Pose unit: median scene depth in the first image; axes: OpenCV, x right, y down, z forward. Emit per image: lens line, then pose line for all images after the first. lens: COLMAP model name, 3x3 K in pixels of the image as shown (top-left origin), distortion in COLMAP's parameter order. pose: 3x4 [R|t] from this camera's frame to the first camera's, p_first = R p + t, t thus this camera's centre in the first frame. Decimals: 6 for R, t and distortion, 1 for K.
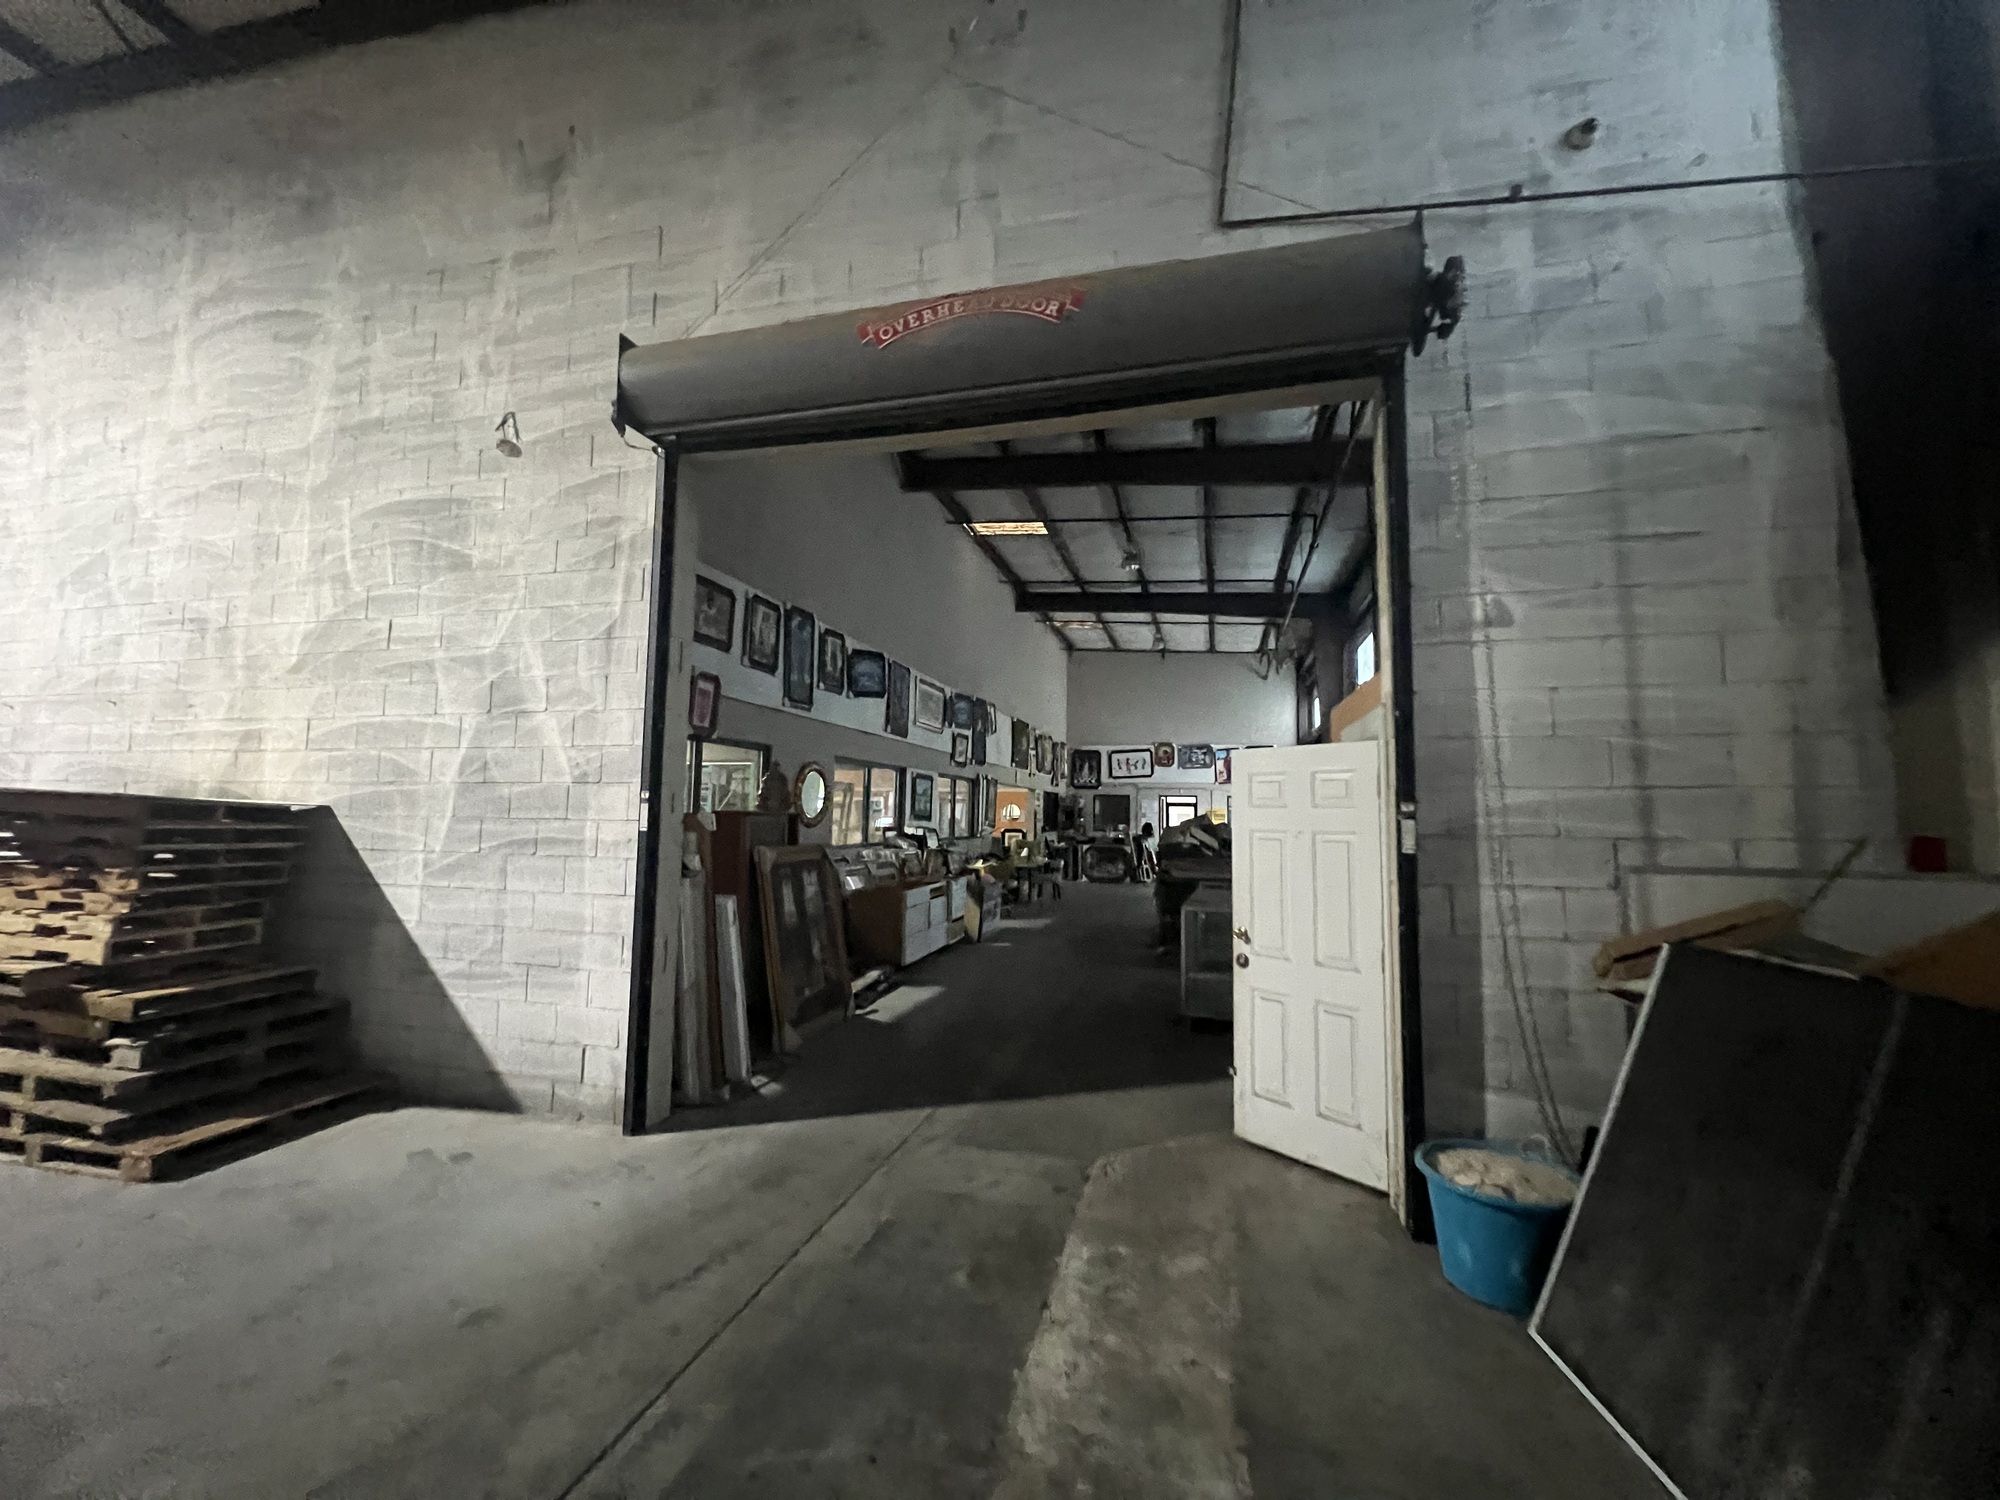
lens RADIAL K [[804.4, 0, 1000.0], [0, 804.4, 750.0], [0, 0, 1]] dist [0.001874, 0.000216]
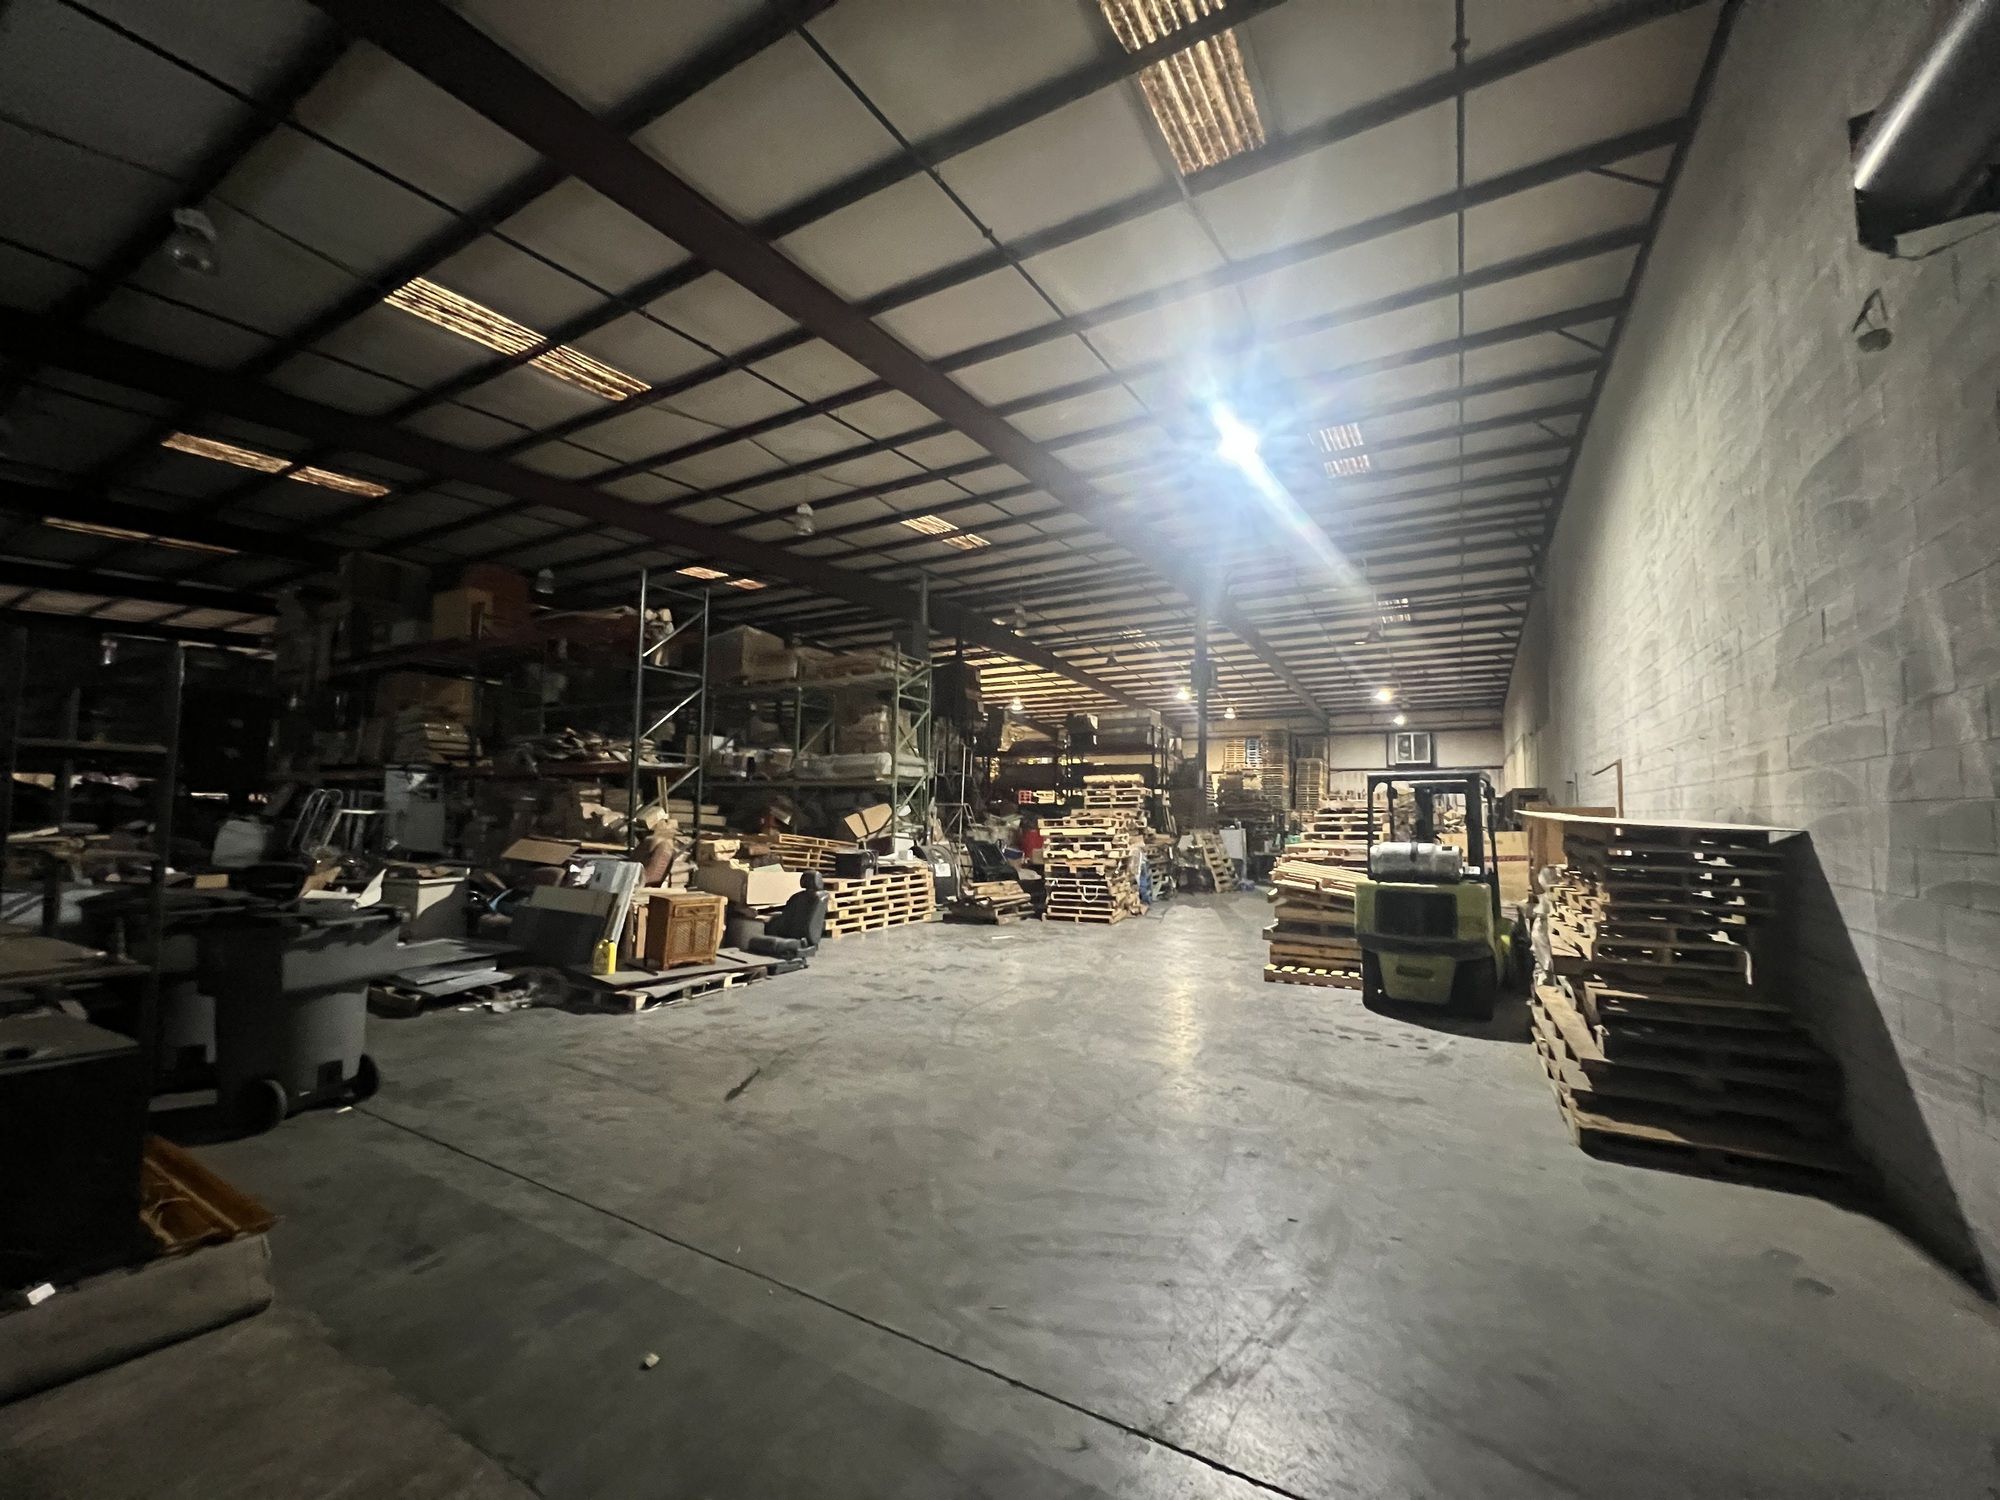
lens RADIAL K [[804.4, 0, 1000.0], [0, 804.4, 750.0], [0, 0, 1]] dist [0.001874, 0.000216]
pose [[-0.262832, -0.090324, -0.960604, 0.278455], [0.062928, 0.991884, -0.110483, 0.024291], [0.962787, -0.089487, -0.255015, 0.409845]]
